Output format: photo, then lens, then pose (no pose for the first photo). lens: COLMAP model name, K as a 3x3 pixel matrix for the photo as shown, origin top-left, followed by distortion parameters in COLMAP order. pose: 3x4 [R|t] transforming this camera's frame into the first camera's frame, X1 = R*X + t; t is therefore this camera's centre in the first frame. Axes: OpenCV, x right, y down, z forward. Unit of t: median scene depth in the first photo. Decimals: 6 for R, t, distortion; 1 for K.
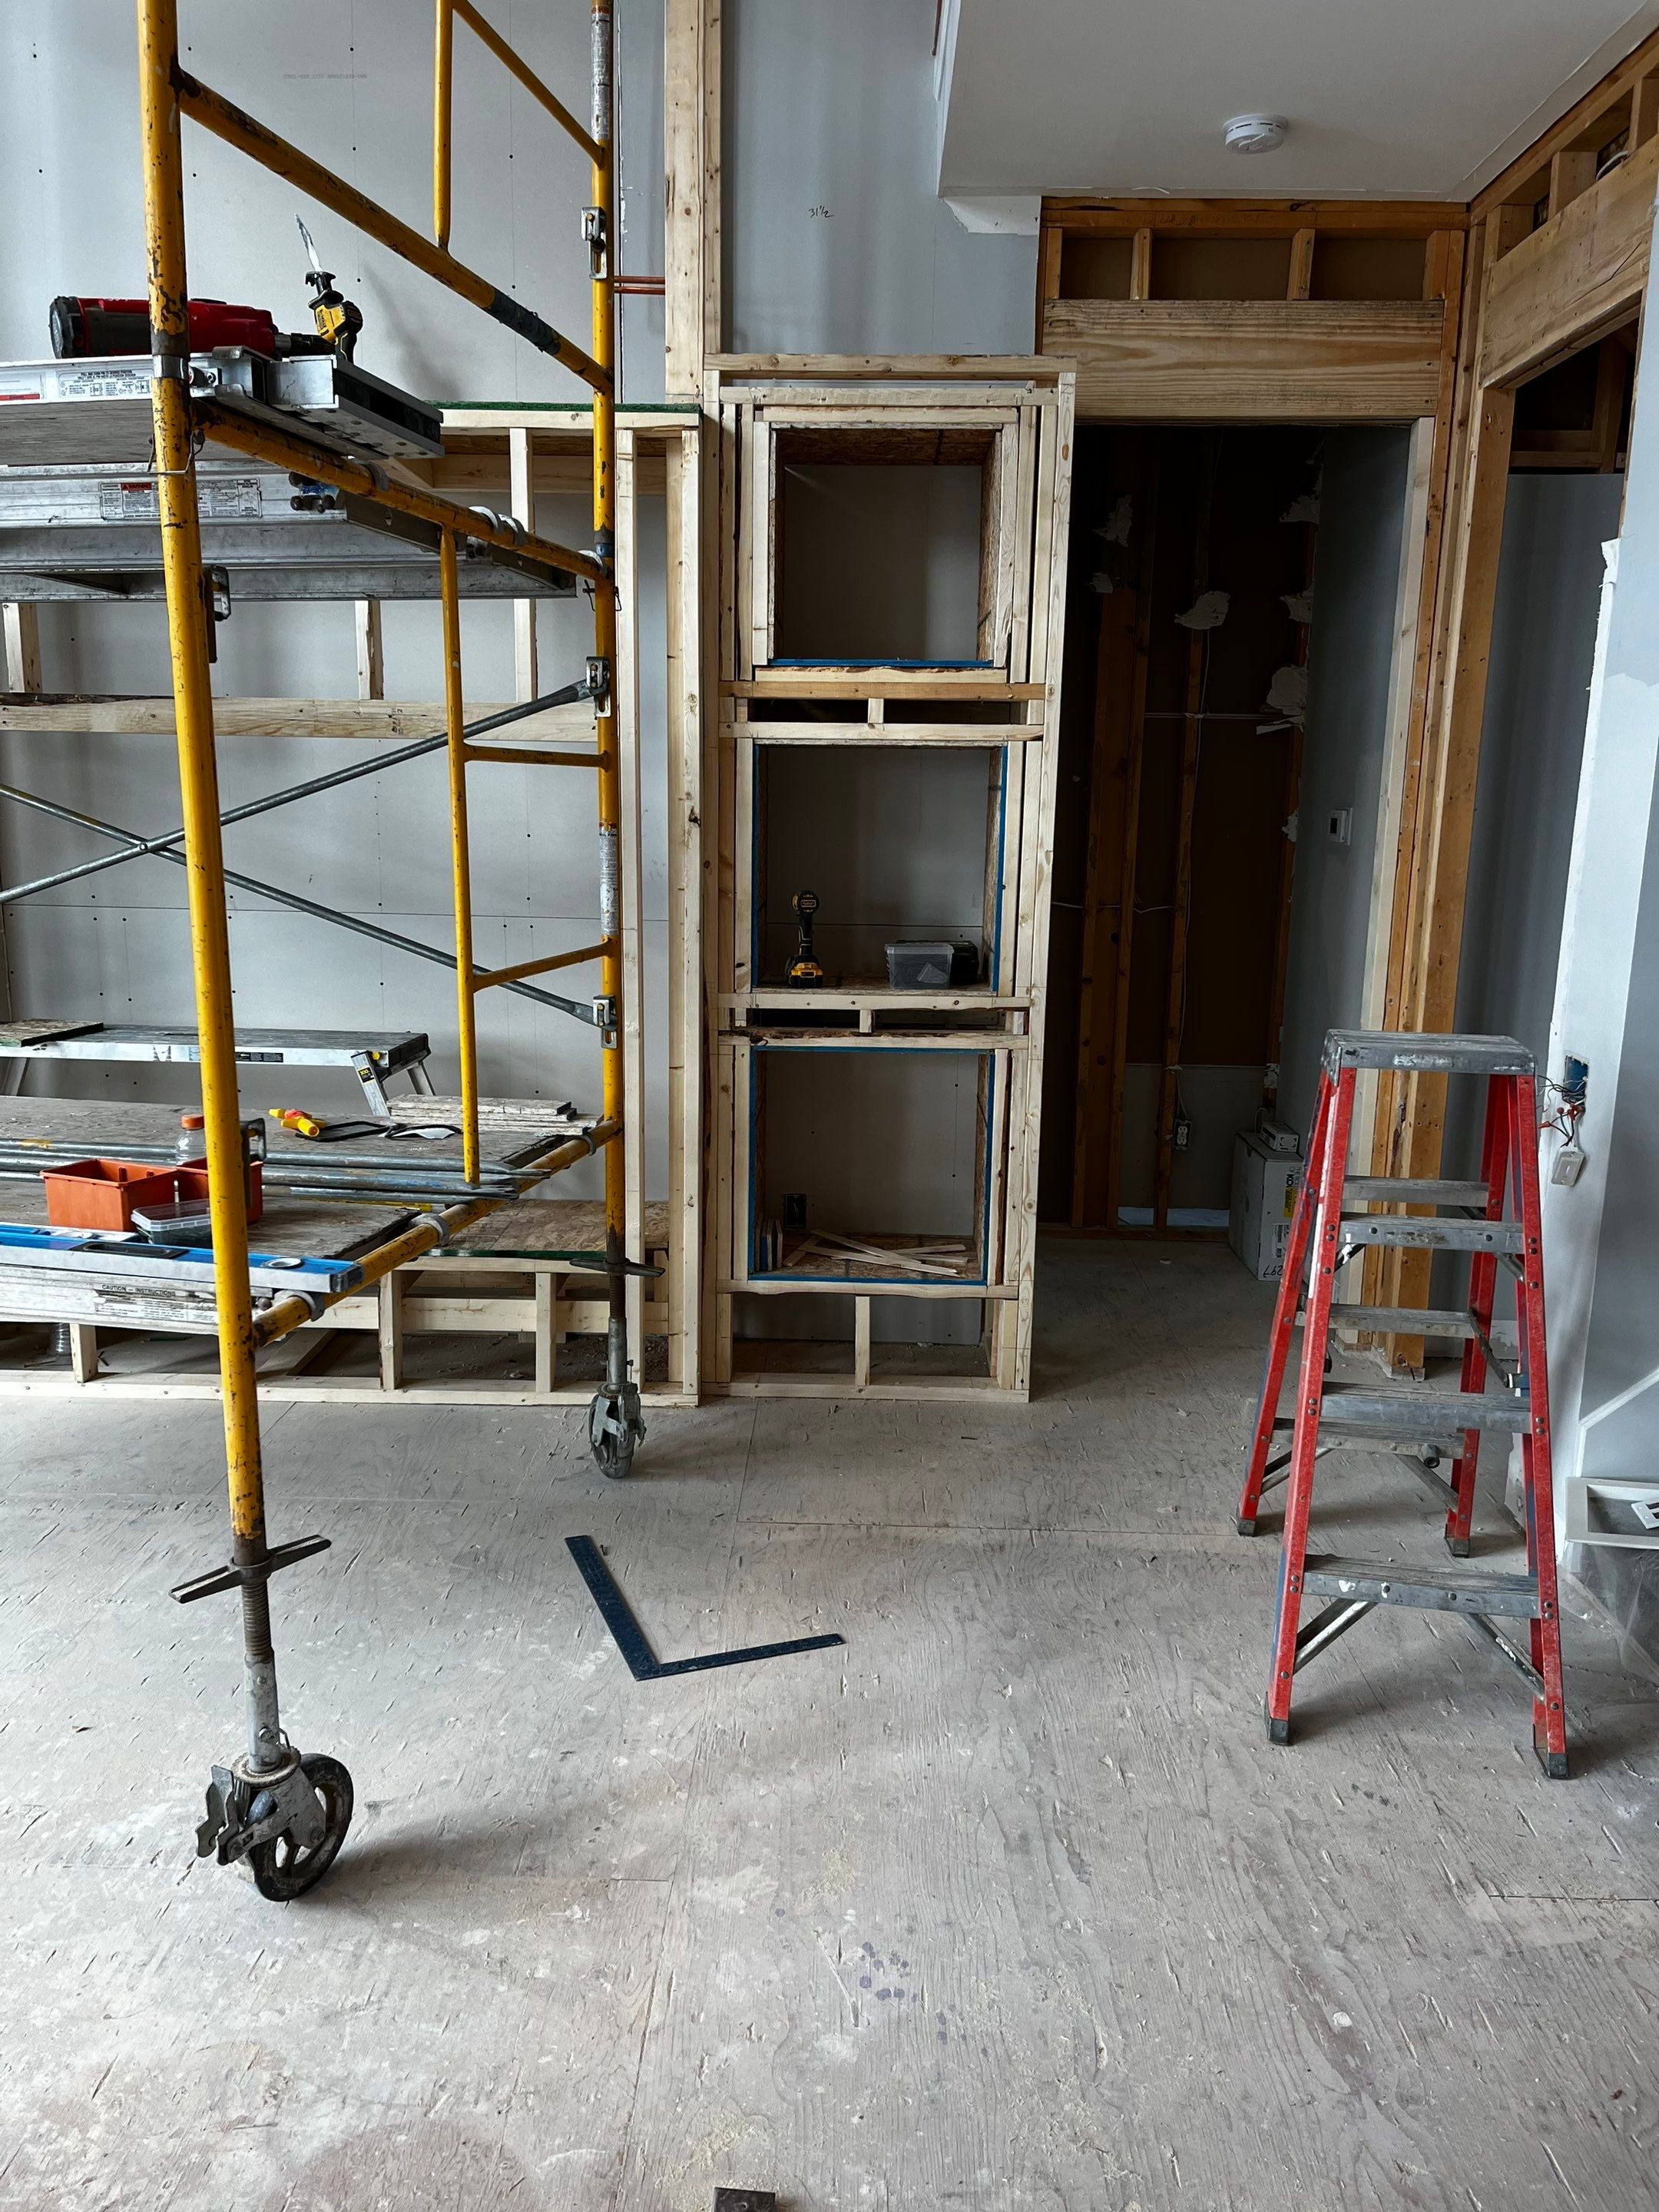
lens RADIAL K [[1668.8, 0, 828.1], [0, 1668.8, 1105.3], [0, 0, 1]] dist [0.055946, -0.034101]
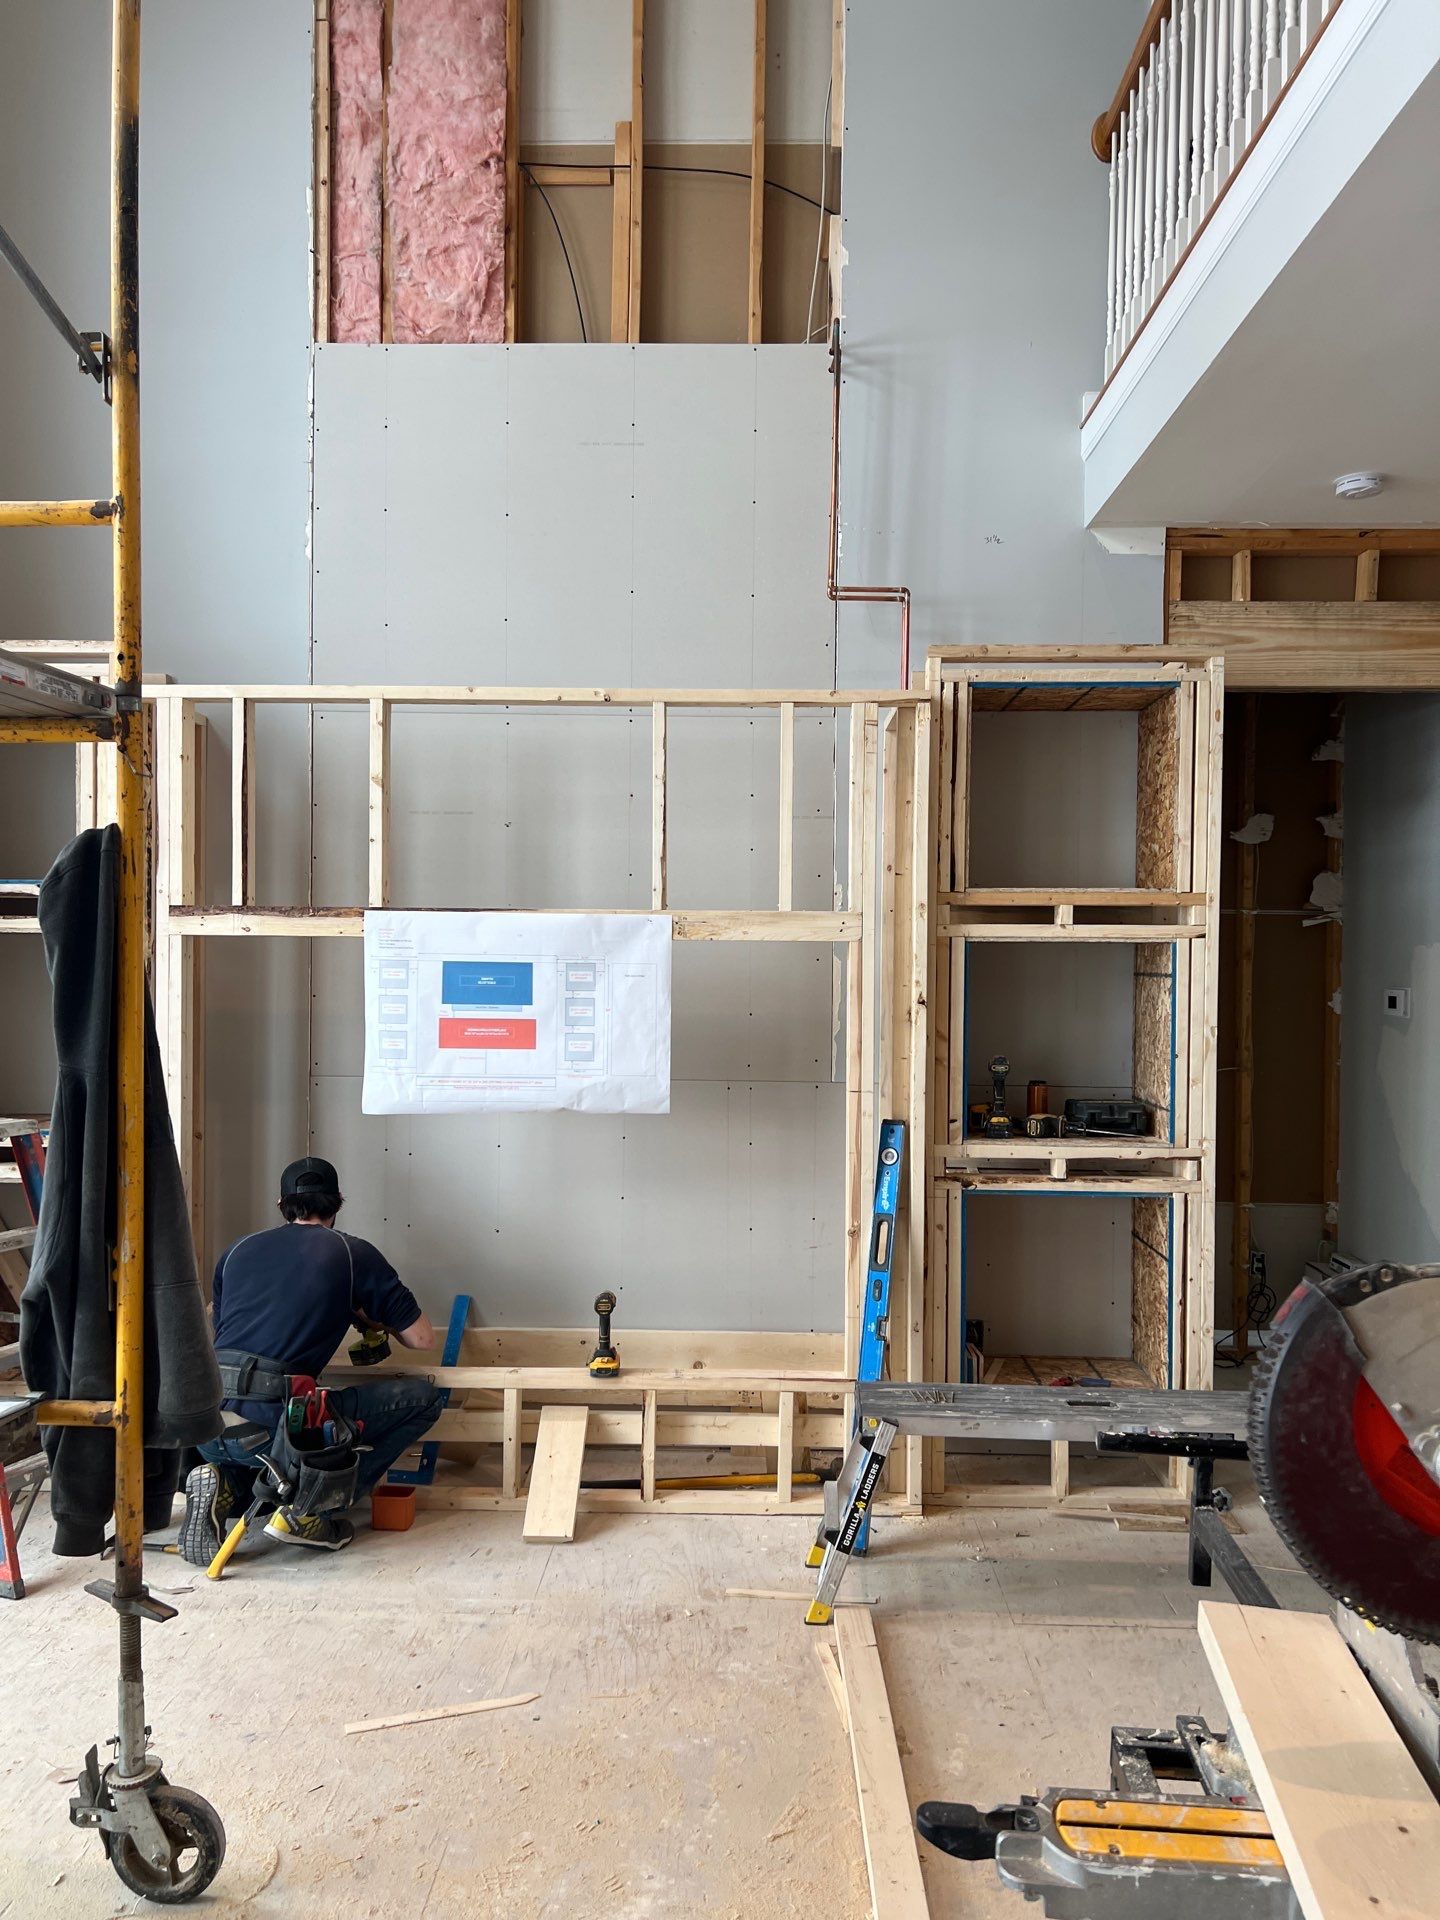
lens RADIAL K [[1448.5, 0, 726.2], [0, 1448.5, 965.1], [0, 0, 1]] dist [0.055946, -0.034101]
pose [[0.999955, -0.005389, 0.007784, -0.219810], [0.006704, 0.983605, -0.180209, -0.008294], [-0.006685, 0.180253, 0.983598, -0.038440]]
